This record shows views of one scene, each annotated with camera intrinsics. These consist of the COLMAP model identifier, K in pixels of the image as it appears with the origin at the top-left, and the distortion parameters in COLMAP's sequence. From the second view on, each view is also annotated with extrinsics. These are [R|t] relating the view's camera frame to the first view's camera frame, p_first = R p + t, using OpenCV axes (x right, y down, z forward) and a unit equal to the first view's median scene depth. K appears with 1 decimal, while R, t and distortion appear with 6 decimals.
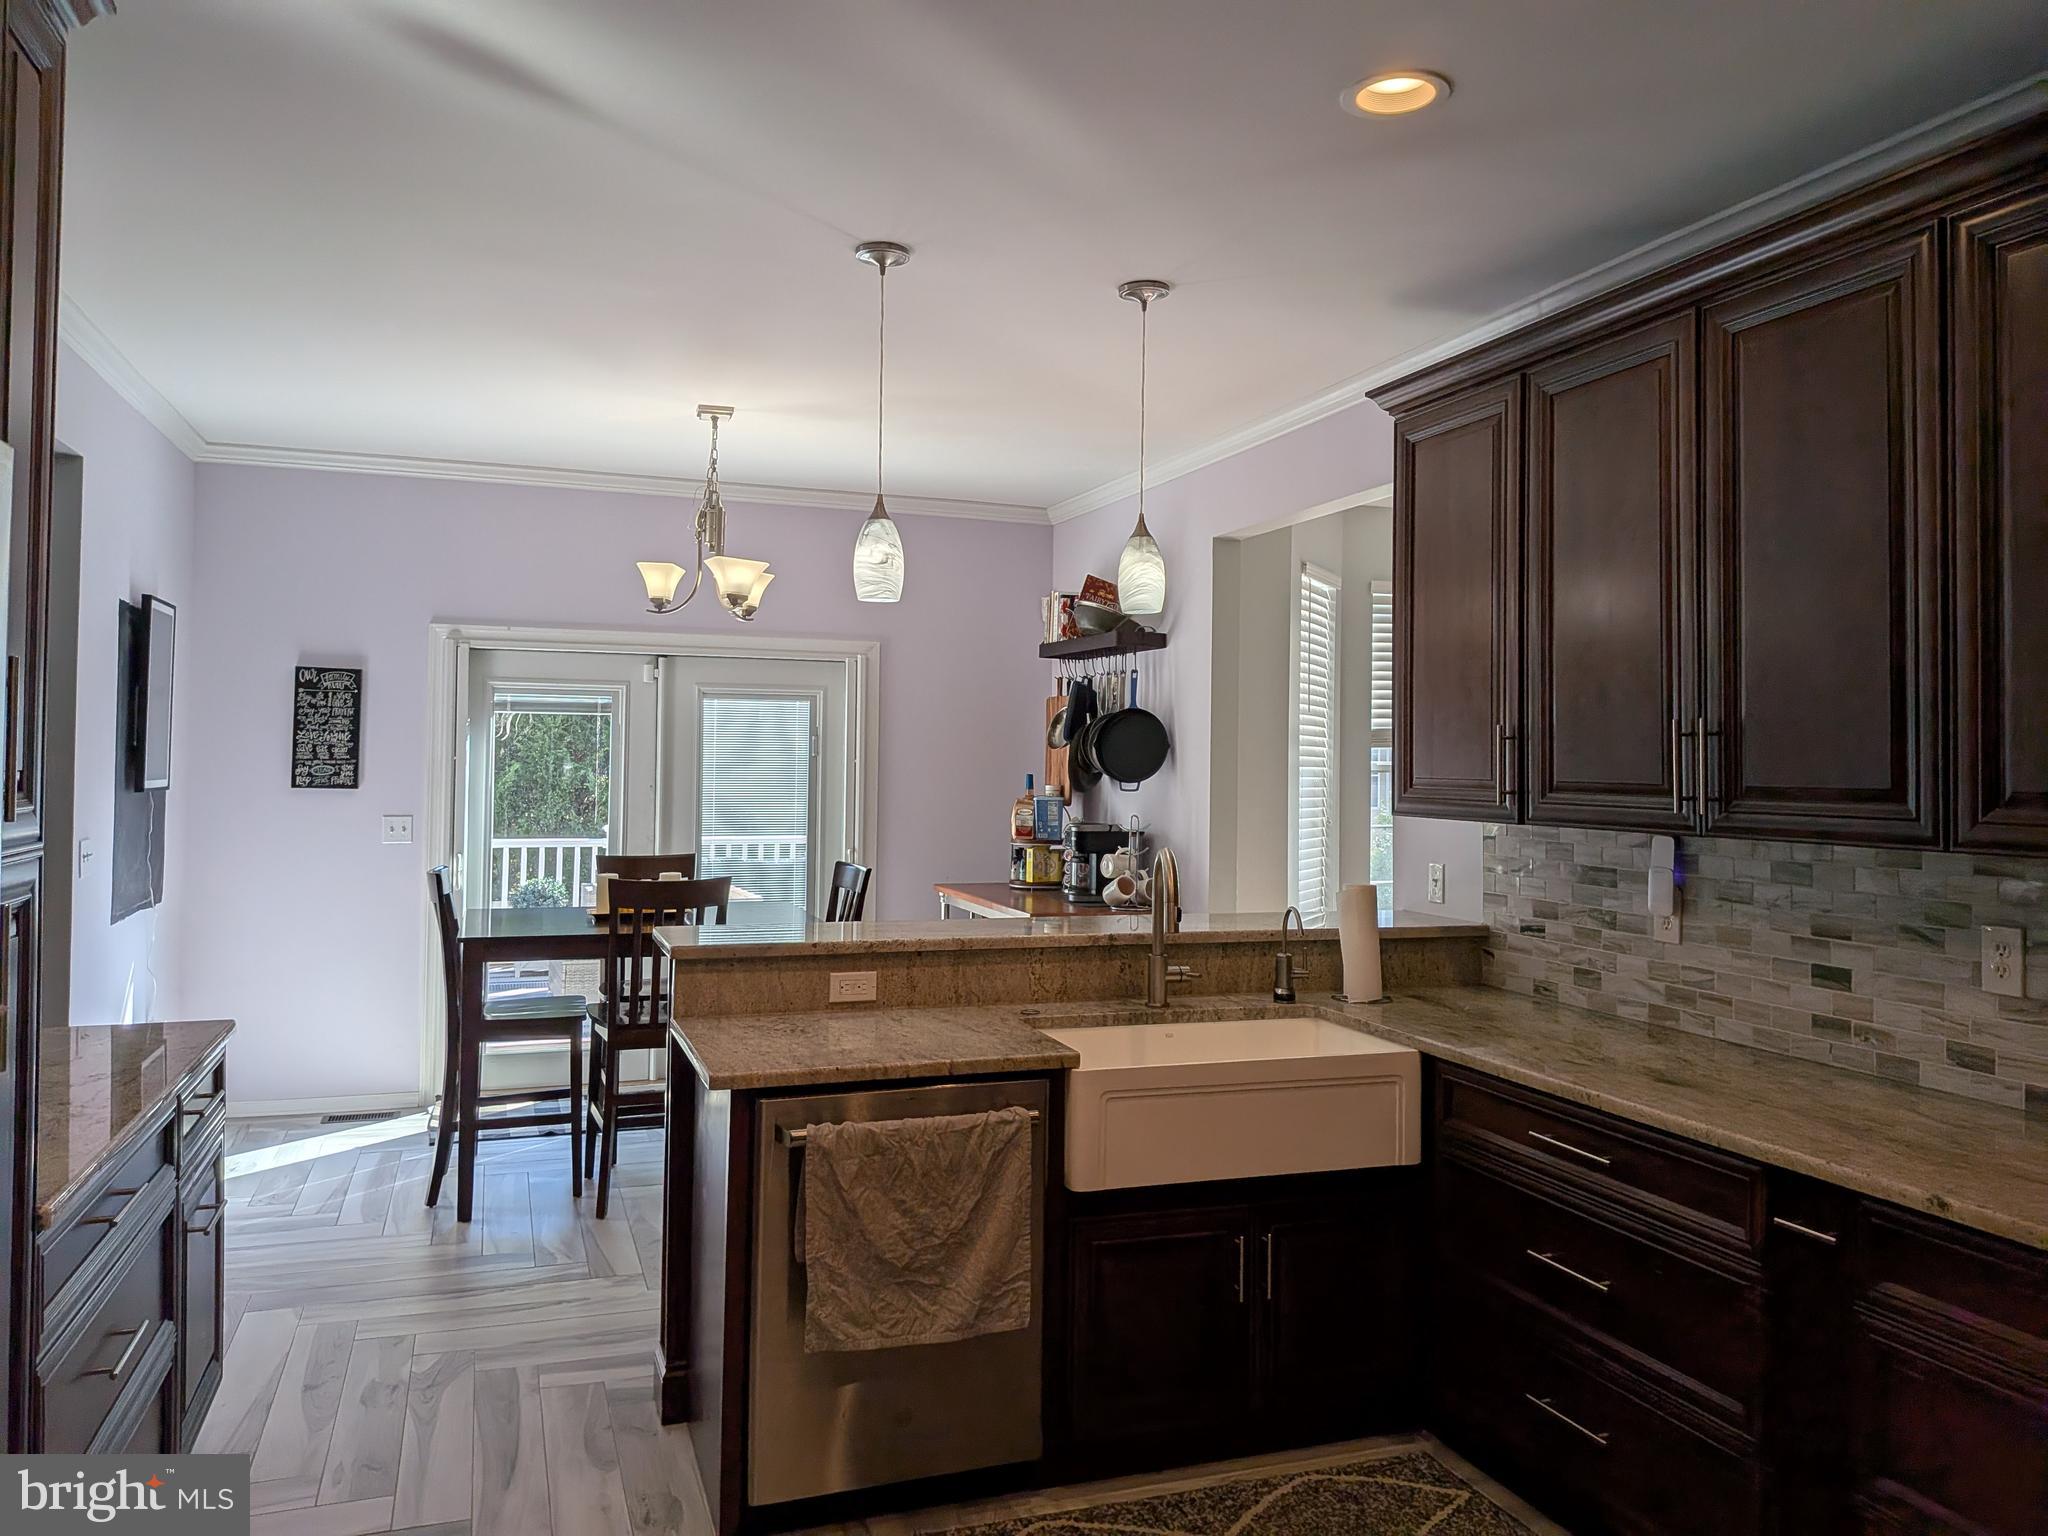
lens RADIAL K [[1476.5, 0, 1026.4], [0, 1476.5, 739.4], [0, 0, 1]] dist [0.060692, -0.103124]
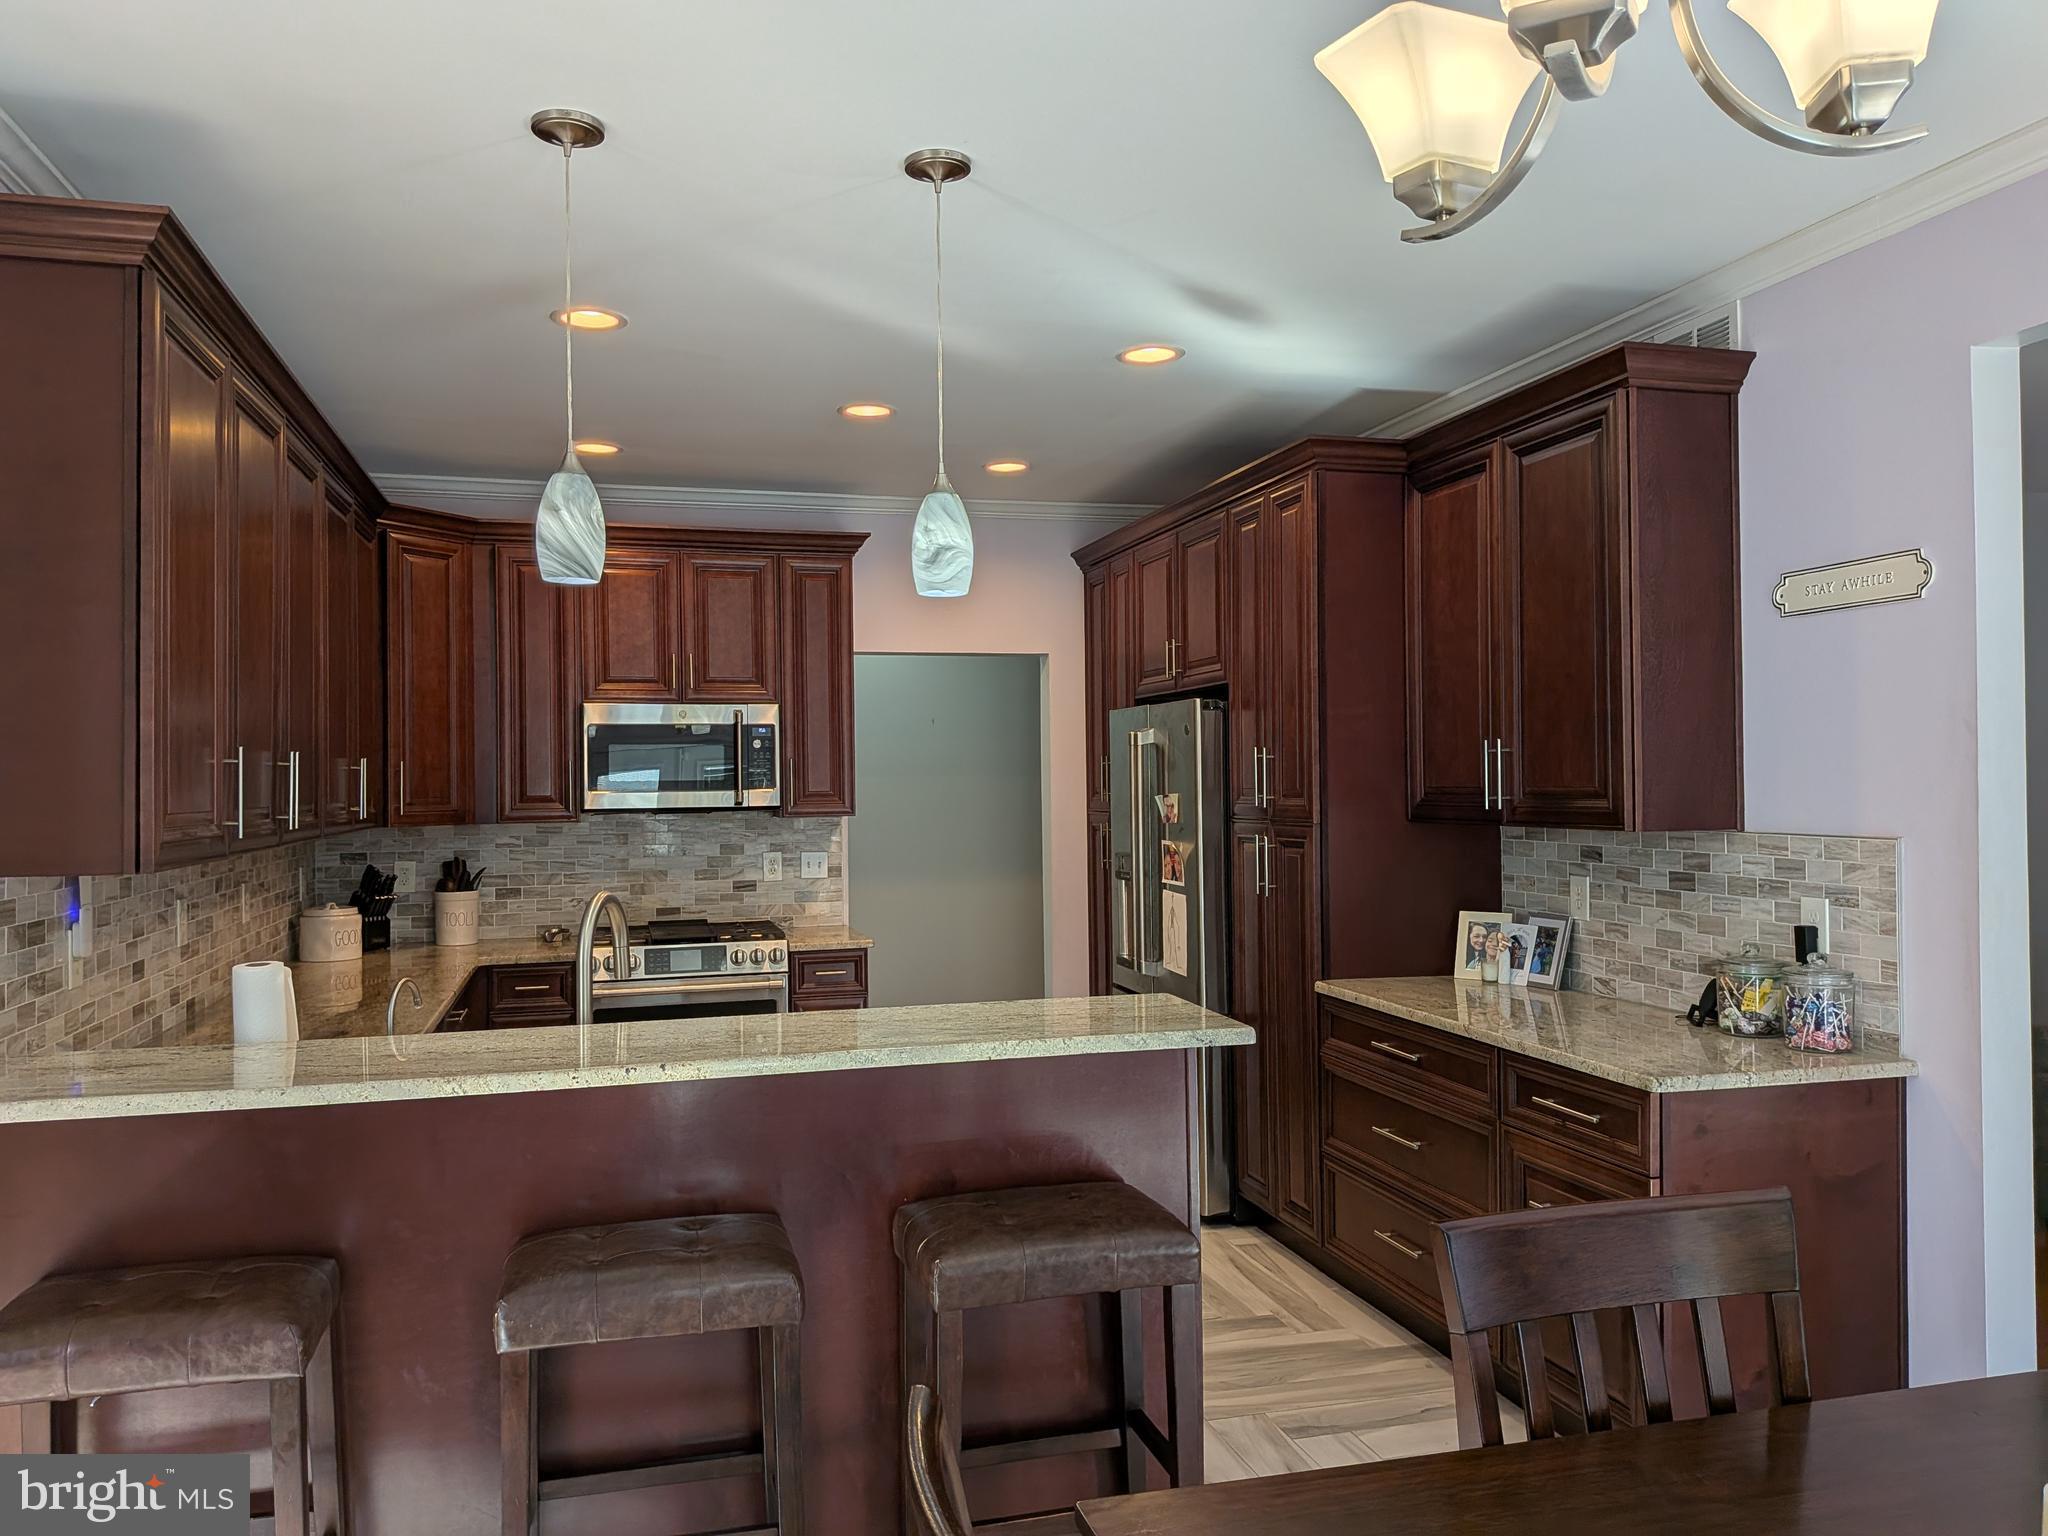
lens RADIAL K [[1476.5, 0, 992.1], [0, 1476.5, 760.4], [0, 0, 1]] dist [0.060692, -0.103124]
pose [[-0.996700, -0.000070, 0.081171, -0.230520], [-0.002405, 0.999586, -0.028660, 0.026704], [-0.081135, -0.028760, -0.996288, 2.159965]]
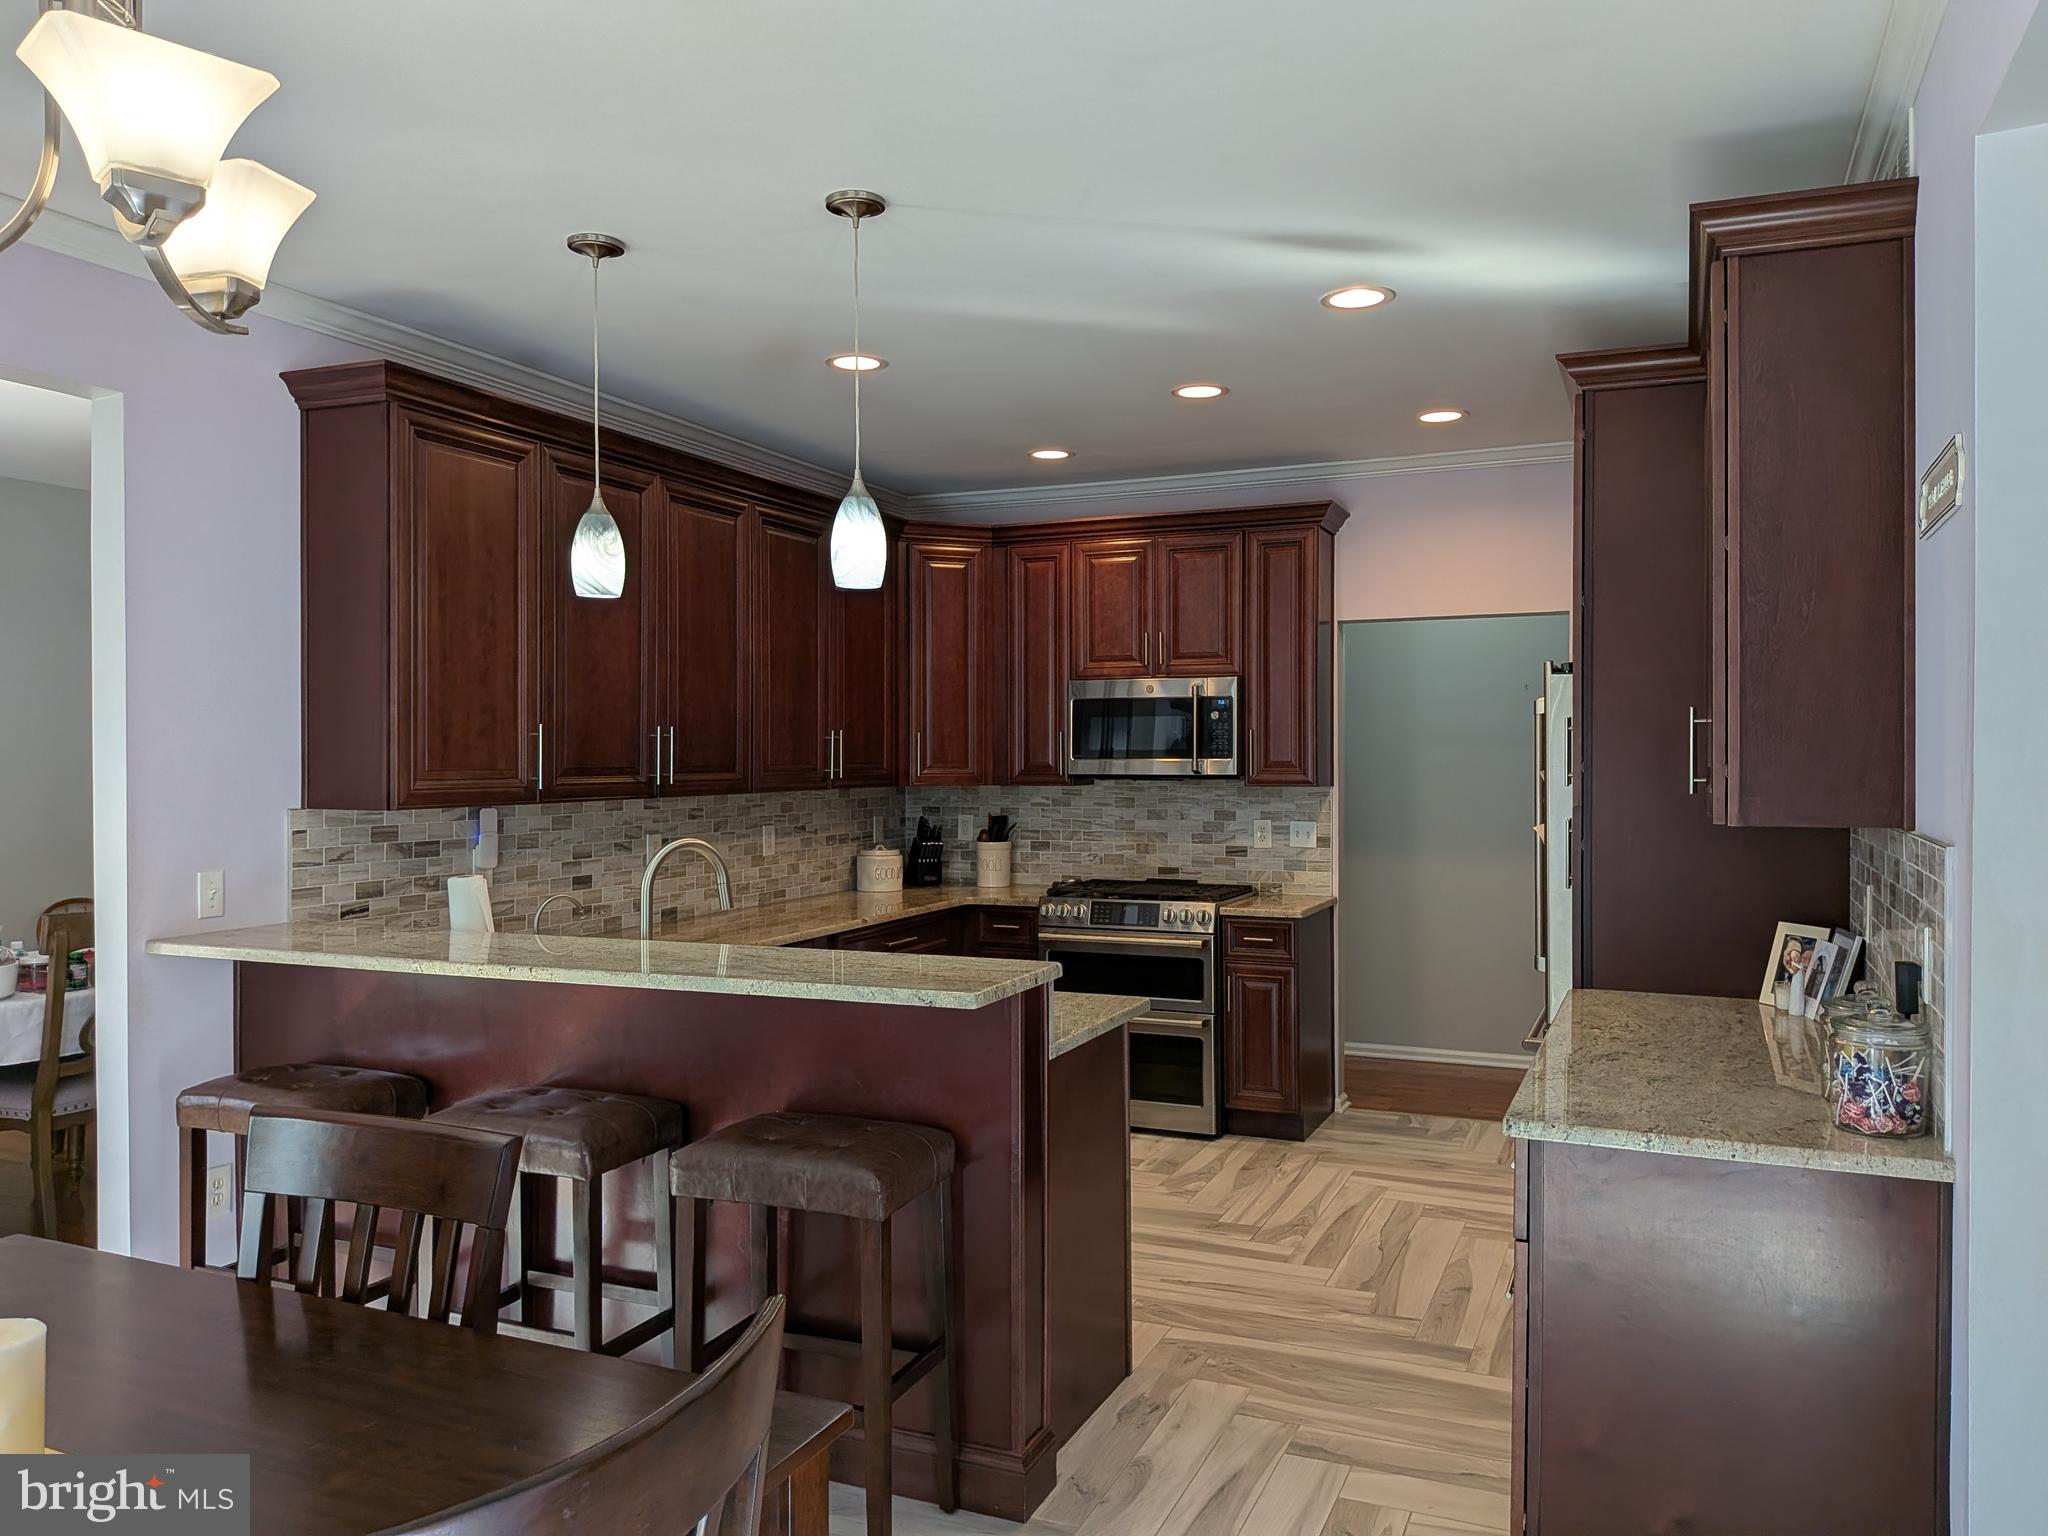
lens RADIAL K [[1476.5, 0, 1041.9], [0, 1476.5, 754.4], [0, 0, 1]] dist [0.060692, -0.103124]
pose [[-0.738801, -0.011131, 0.673832, -0.962183], [-0.017827, 0.999837, -0.003029, 0.014020], [-0.673688, -0.014250, -0.738878, 1.910427]]
